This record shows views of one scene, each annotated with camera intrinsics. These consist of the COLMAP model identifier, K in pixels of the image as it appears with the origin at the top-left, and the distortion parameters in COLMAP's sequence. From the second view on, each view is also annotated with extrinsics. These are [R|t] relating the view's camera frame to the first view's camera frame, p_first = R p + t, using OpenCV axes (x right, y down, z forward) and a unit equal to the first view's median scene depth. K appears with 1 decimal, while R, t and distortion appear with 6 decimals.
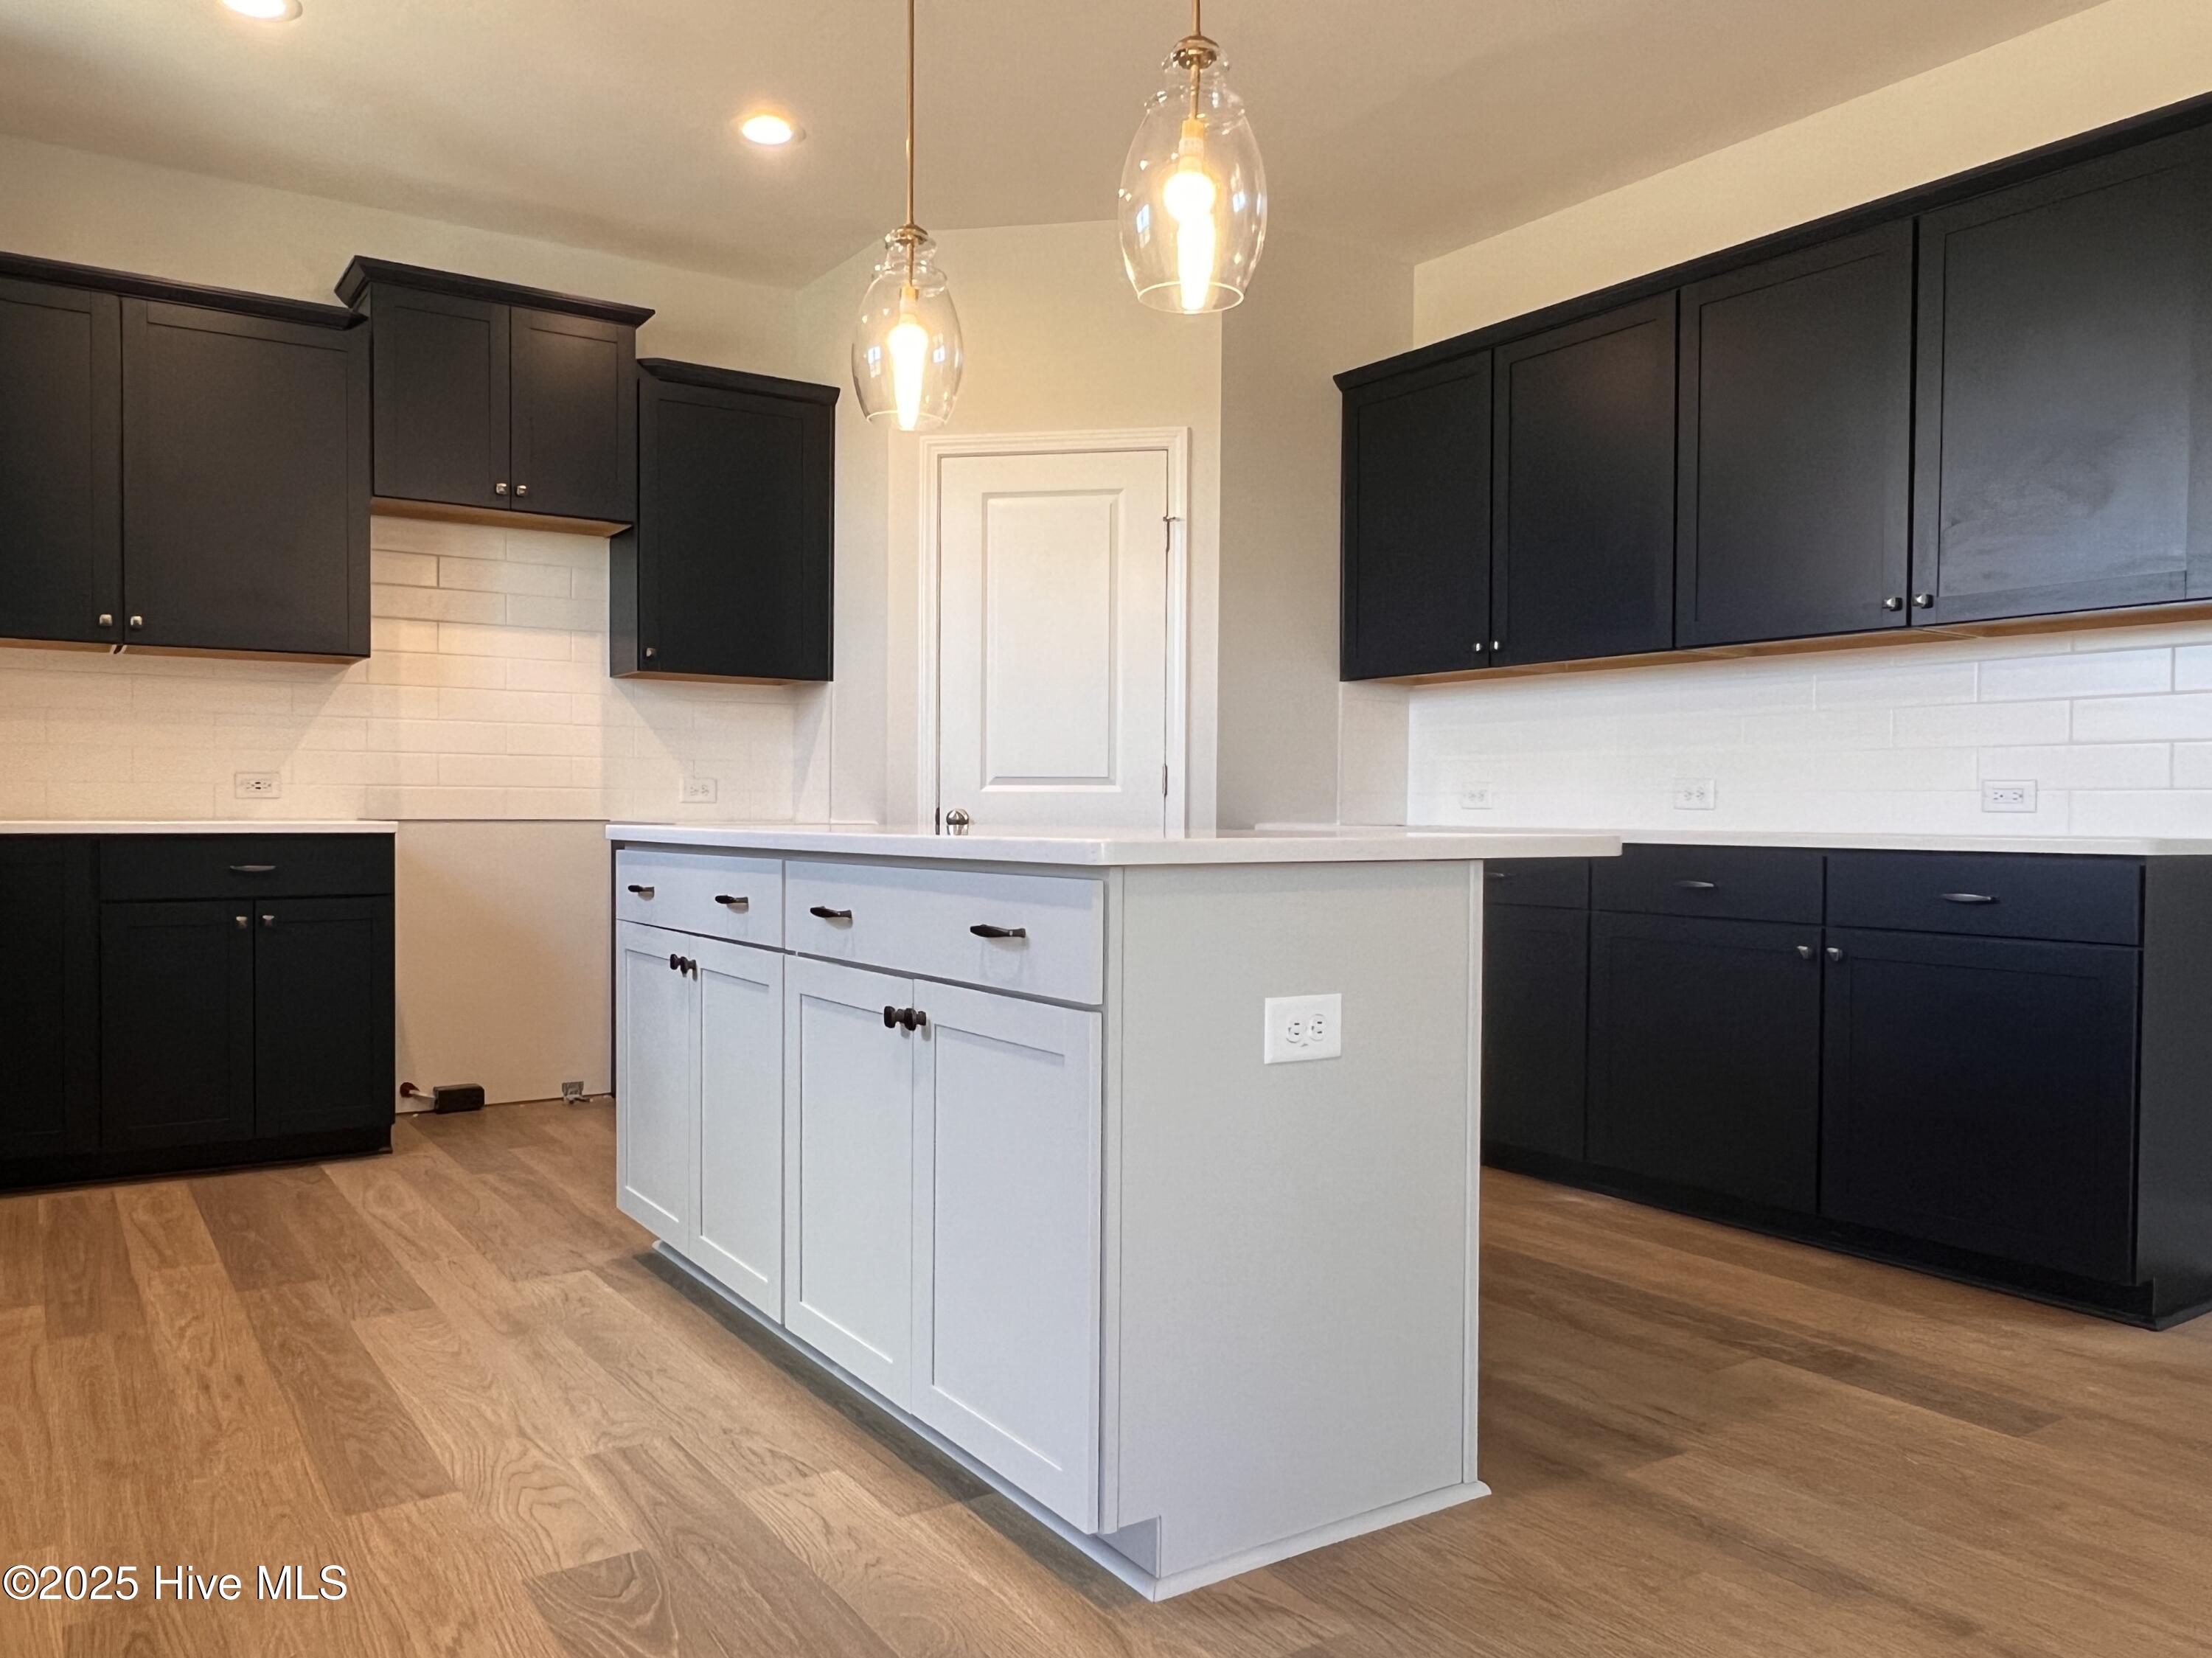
lens RADIAL K [[1567.7, 0, 1106.3], [0, 1567.7, 833.9], [0, 0, 1]] dist [0.006230, -0.005819]
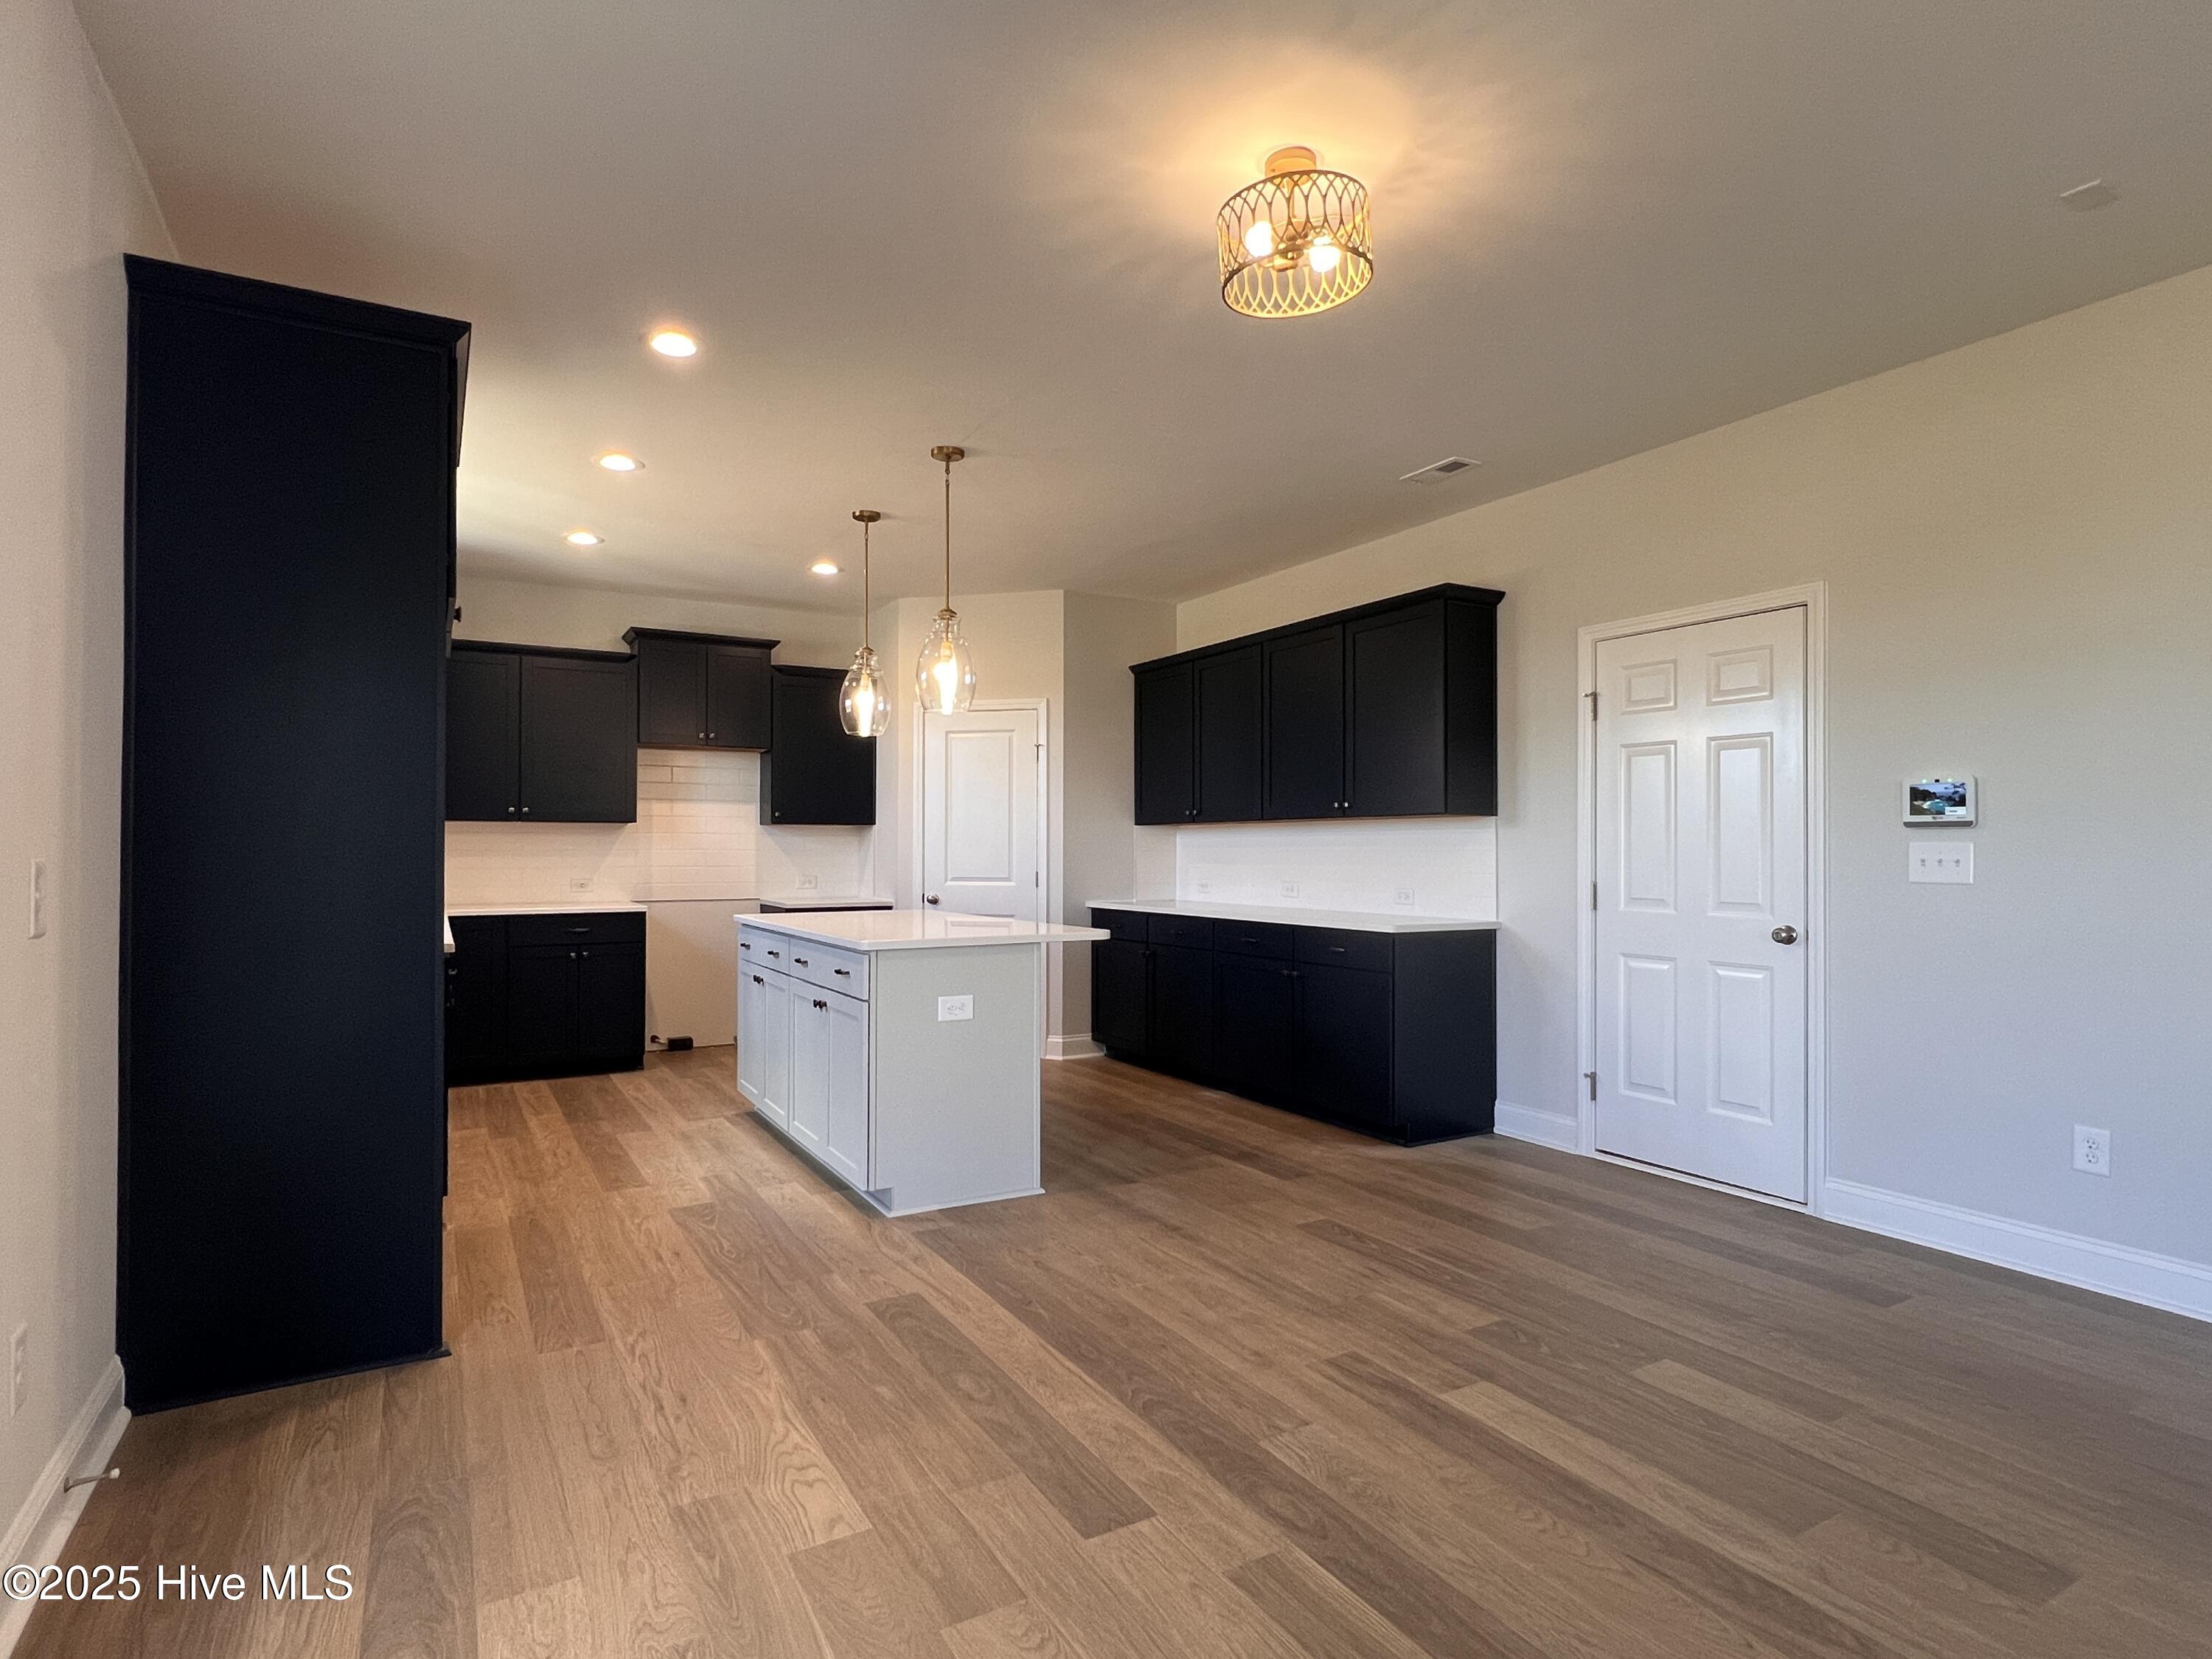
lens RADIAL K [[1116.7, 0, 1103.0], [0, 1116.7, 833.1], [0, 0, 1]] dist [0.000207, -0.000221]
pose [[0.998029, -0.006053, -0.062458, 0.322760], [0.003973, 0.999435, -0.033373, -0.071545], [0.062625, 0.033059, 0.997489, -0.579409]]
